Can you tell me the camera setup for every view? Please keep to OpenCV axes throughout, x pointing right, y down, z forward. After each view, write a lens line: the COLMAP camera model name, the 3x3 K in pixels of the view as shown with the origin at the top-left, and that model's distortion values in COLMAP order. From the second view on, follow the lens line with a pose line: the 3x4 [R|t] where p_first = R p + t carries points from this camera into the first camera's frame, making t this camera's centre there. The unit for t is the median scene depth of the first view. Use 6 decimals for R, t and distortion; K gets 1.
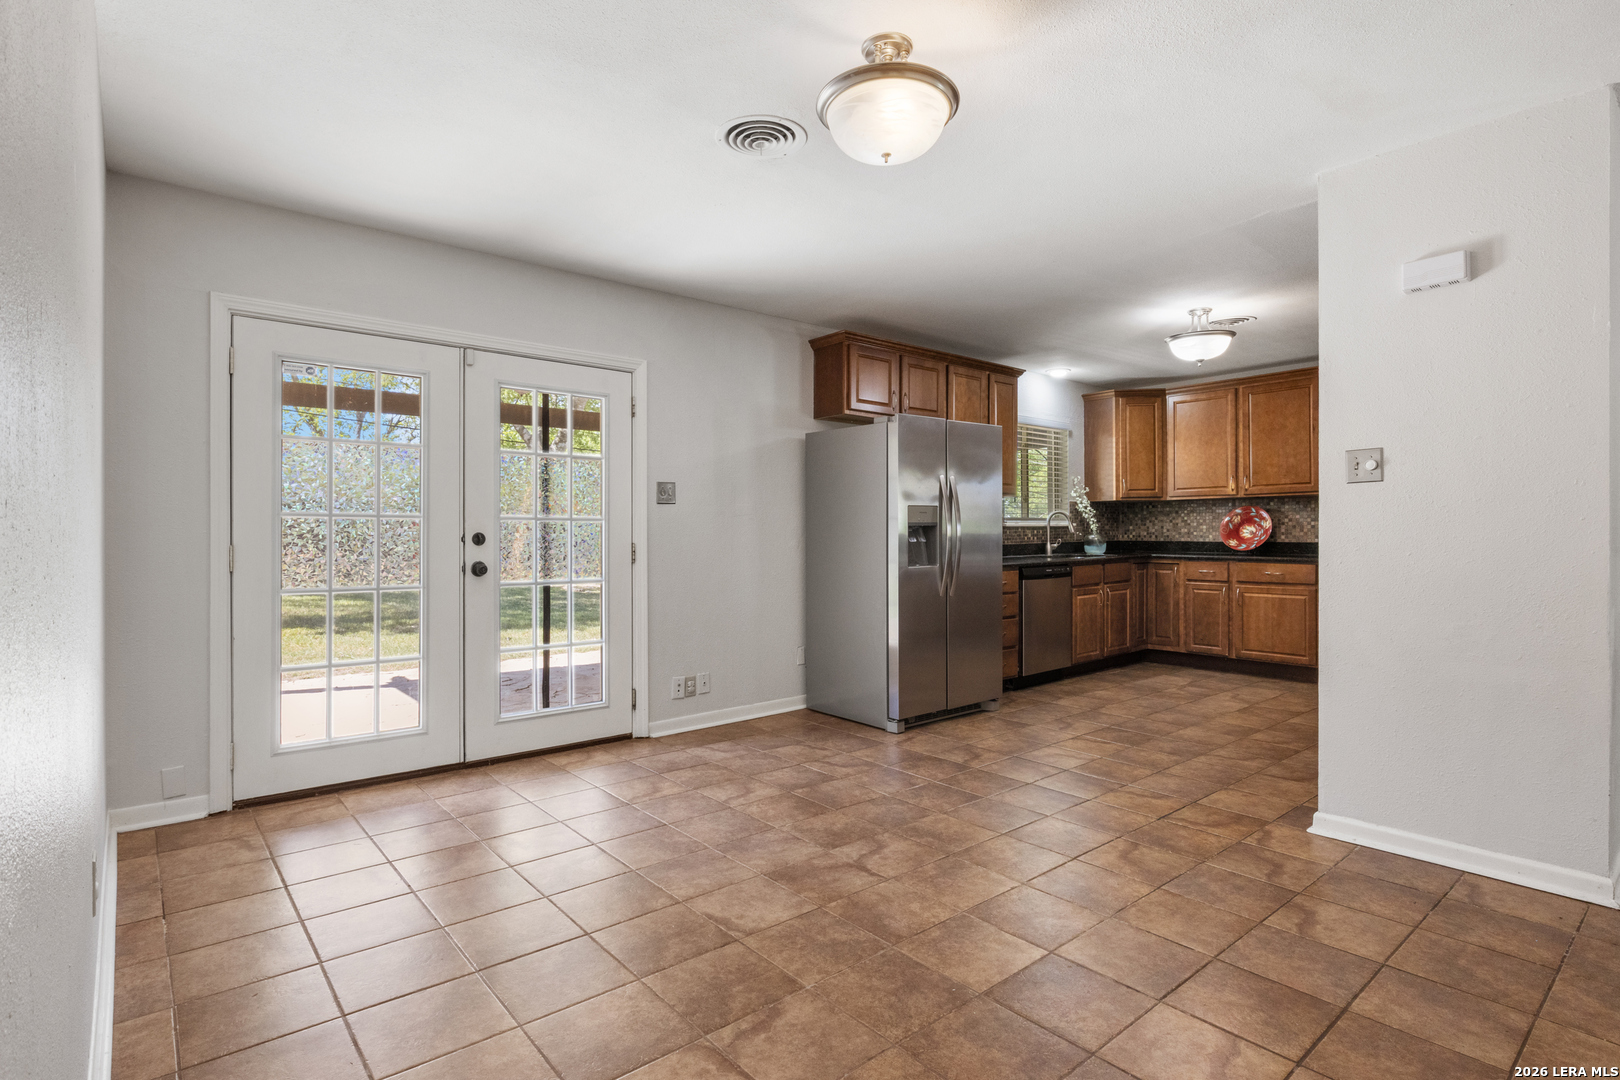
lens RADIAL K [[798.4, 0, 810.0], [0, 798.4, 540.0], [0, 0, 1]] dist [-0.012883, 0.000191]
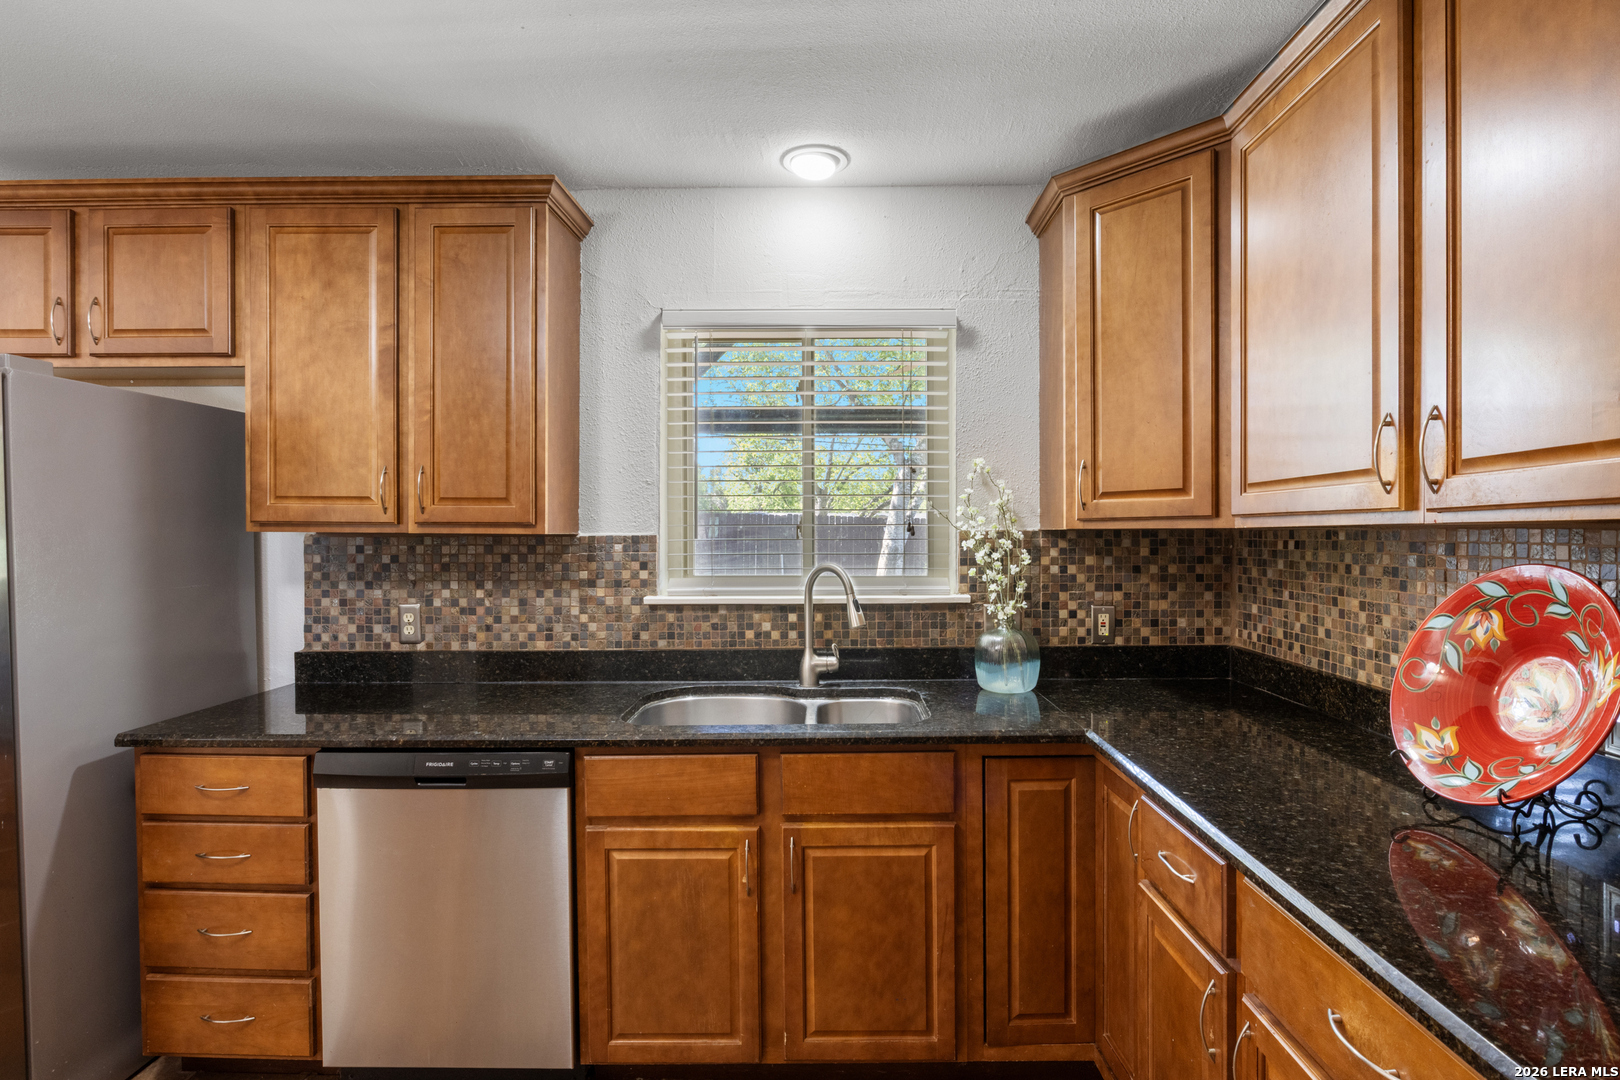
lens RADIAL K [[820.5, 0, 810.0], [0, 820.5, 540.0], [0, 0, 1]] dist [-0.001820, -0.000185]
pose [[0.754655, 0.007896, -0.656074, 0.562472], [-0.007020, 0.999968, 0.003961, -0.049891], [0.656084, 0.001617, 0.754686, 0.752049]]
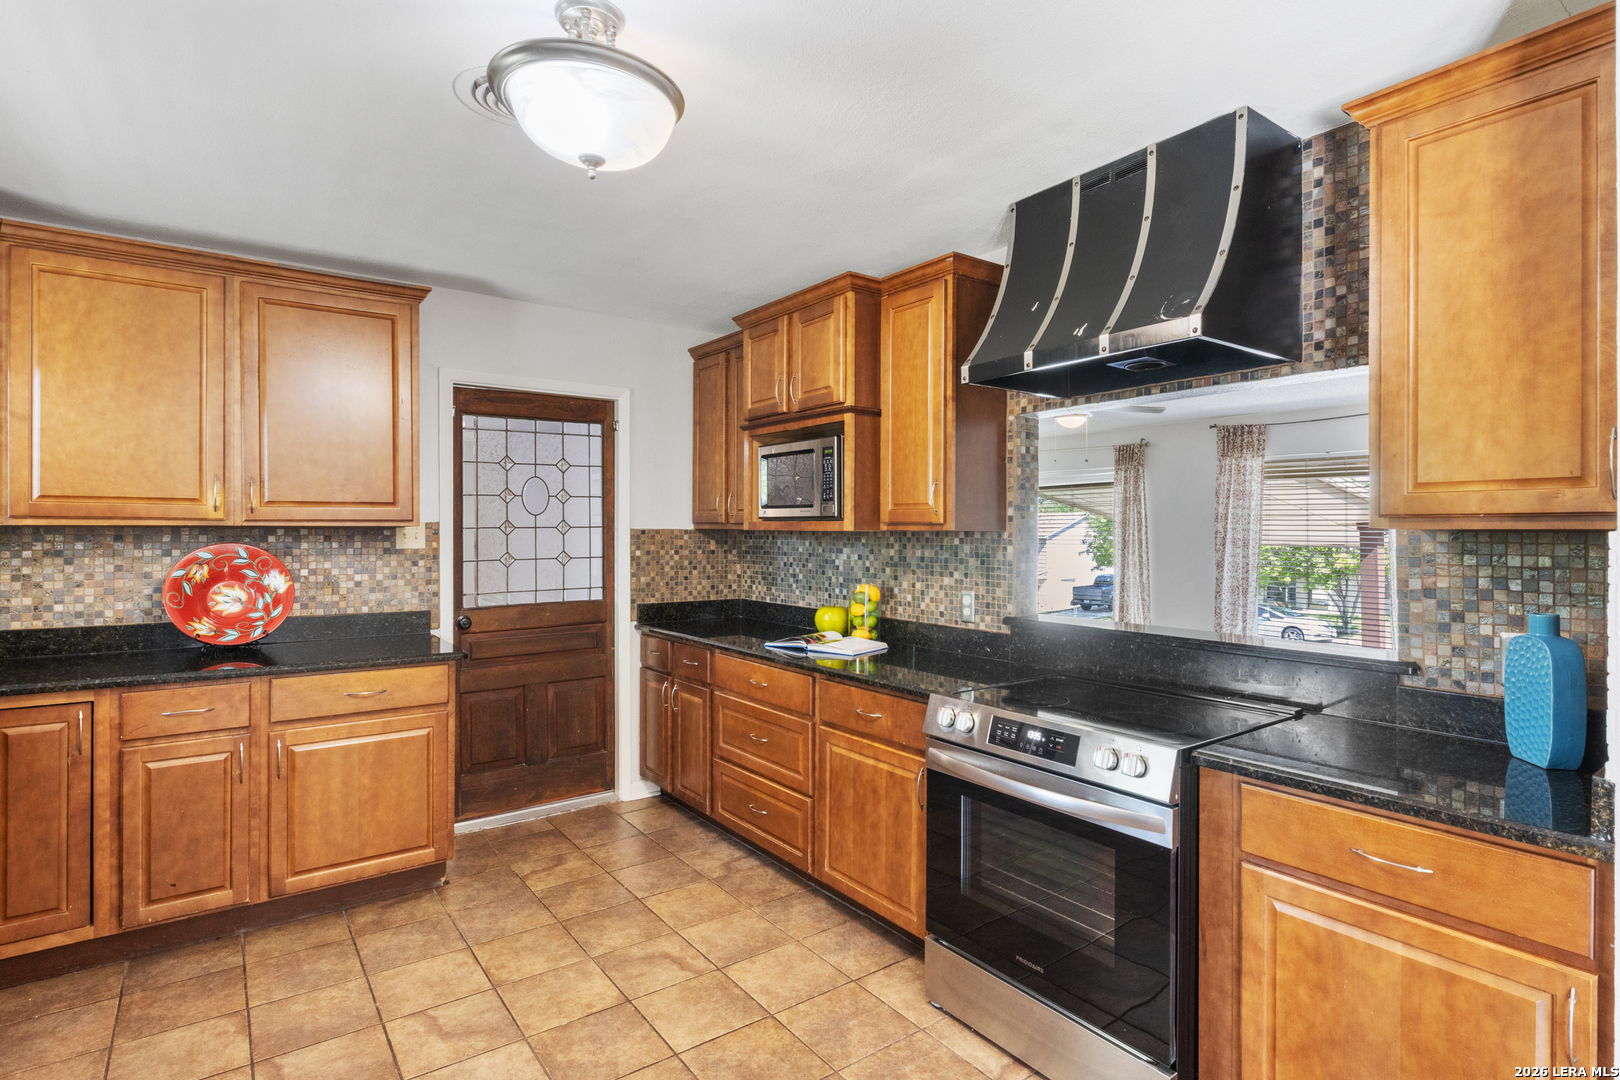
lens RADIAL K [[814.4, 0, 819.2], [0, 814.4, 534.2], [0, 0, 1]] dist [-0.001904, -0.001024]
pose [[0.051881, 0.001170, 0.998653, 0.104097], [0.005020, 0.999986, -0.001432, -0.047098], [-0.998641, 0.005088, 0.051874, 0.653042]]
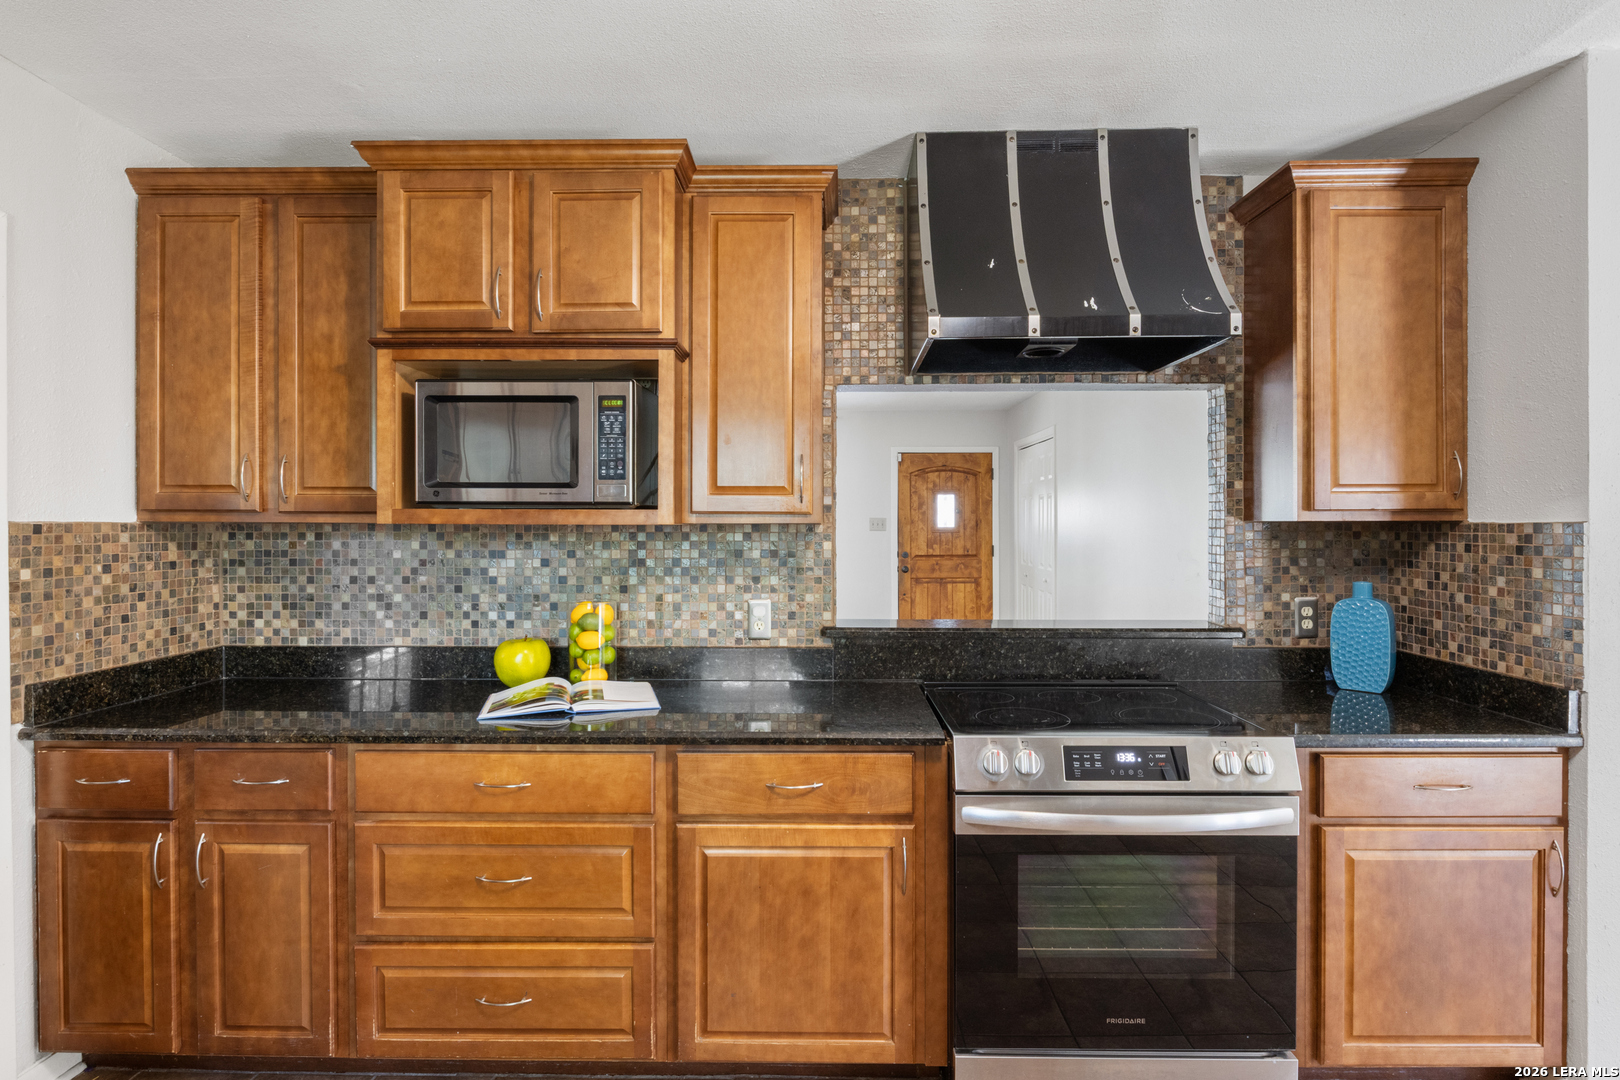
lens RADIAL K [[813.7, 0, 812.2], [0, 813.7, 525.8], [0, 0, 1]] dist [-0.004264, -0.001324]
pose [[-0.760209, 0.002781, 0.649673, 0.333321], [0.010220, 0.999918, 0.007679, -0.051019], [-0.649598, 0.012477, -0.760175, 0.871295]]
